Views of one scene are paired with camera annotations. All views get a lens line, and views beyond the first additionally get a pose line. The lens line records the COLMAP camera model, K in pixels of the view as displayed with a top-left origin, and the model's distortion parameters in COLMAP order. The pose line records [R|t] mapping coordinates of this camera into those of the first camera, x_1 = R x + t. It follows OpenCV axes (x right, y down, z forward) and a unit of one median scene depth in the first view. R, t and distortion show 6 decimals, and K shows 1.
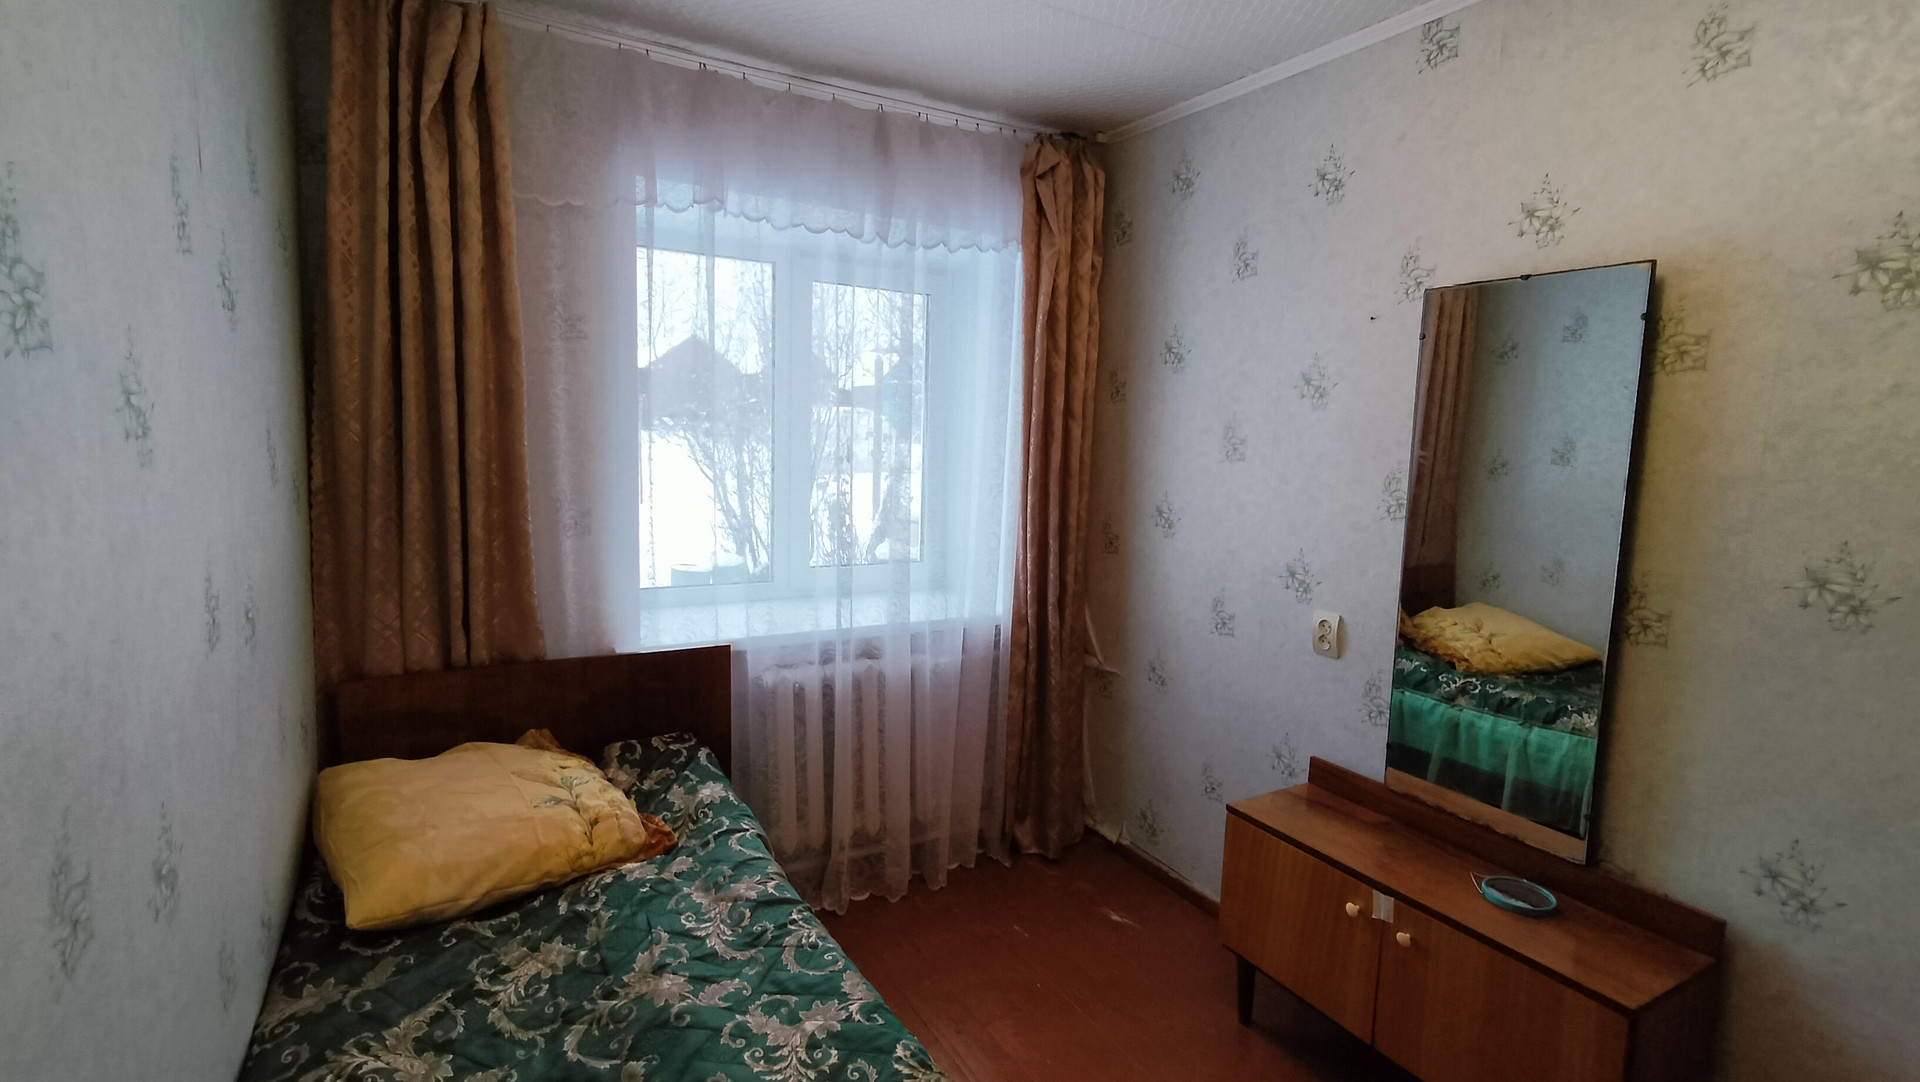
lens RADIAL K [[889.5, 0, 964.3], [0, 889.5, 536.7], [0, 0, 1]] dist [-0.000270, 0.000047]
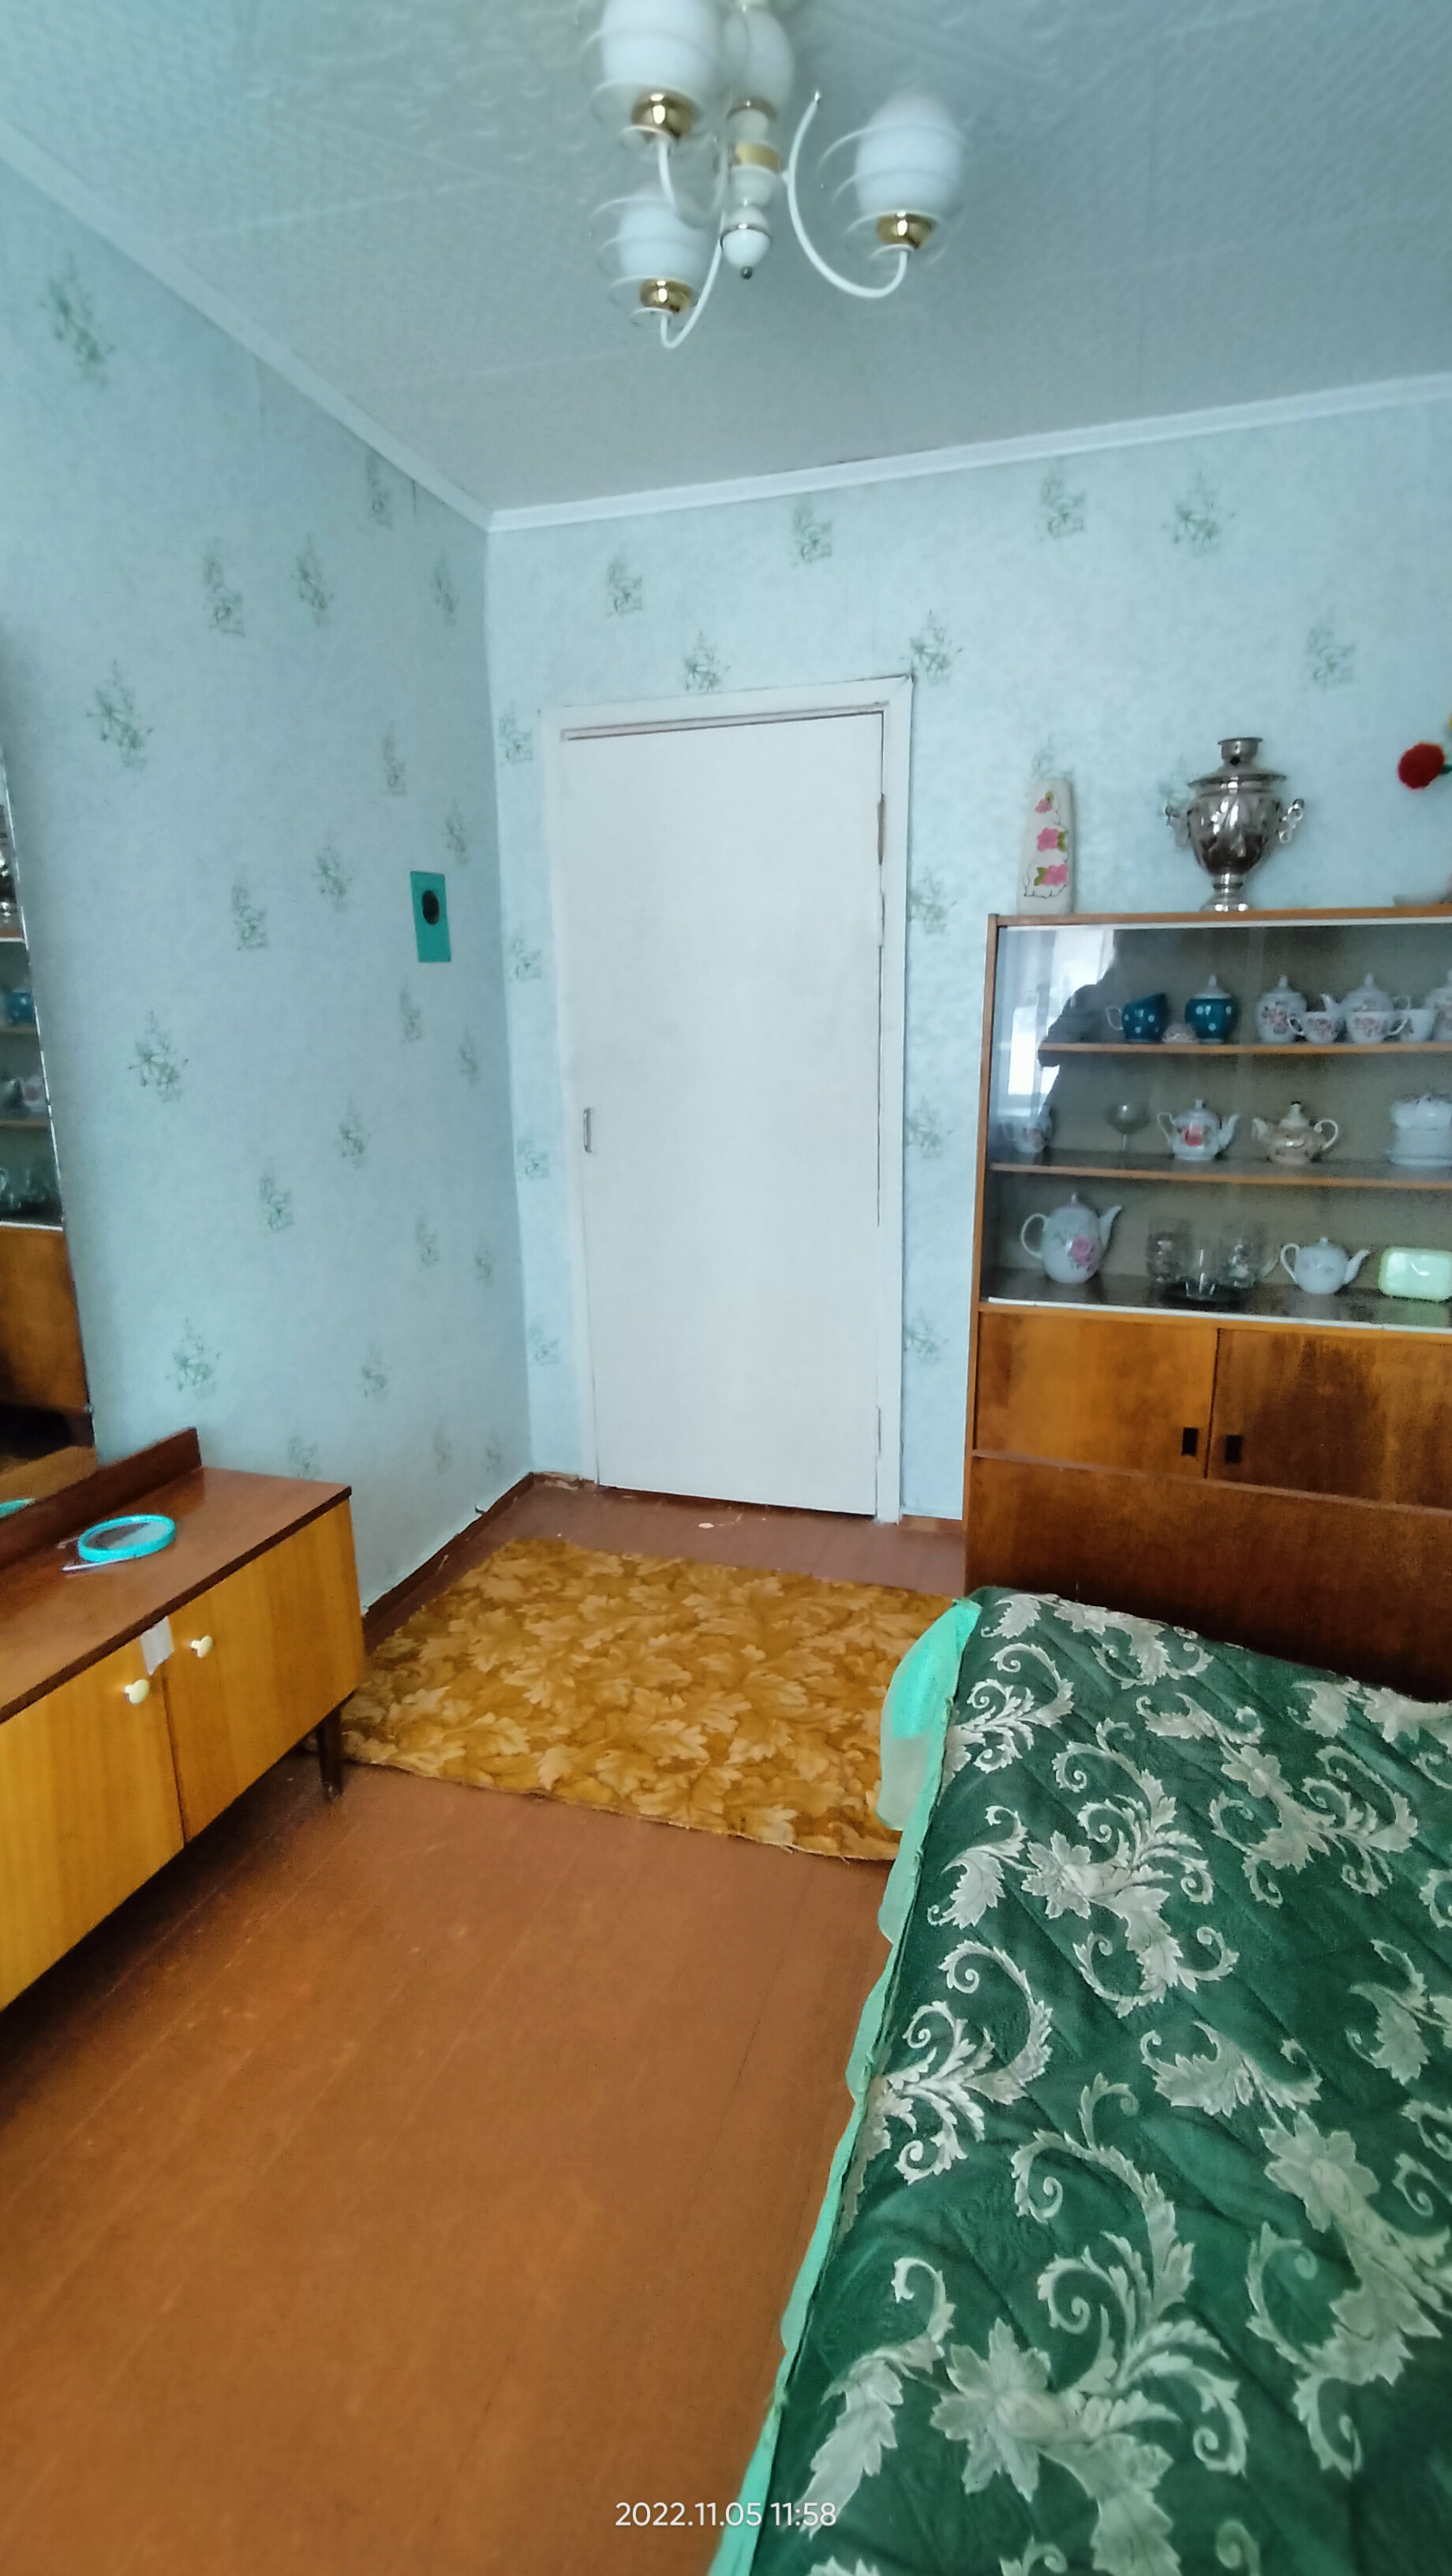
lens RADIAL K [[1193.3, 0, 737.7], [0, 1193.3, 1291.2], [0, 0, 1]] dist [-0.000270, 0.000047]
pose [[-0.671044, -0.201531, 0.713502, -0.488095], [0.079172, 0.937368, 0.339224, -0.108297], [-0.737178, 0.284123, -0.613060, 1.491545]]
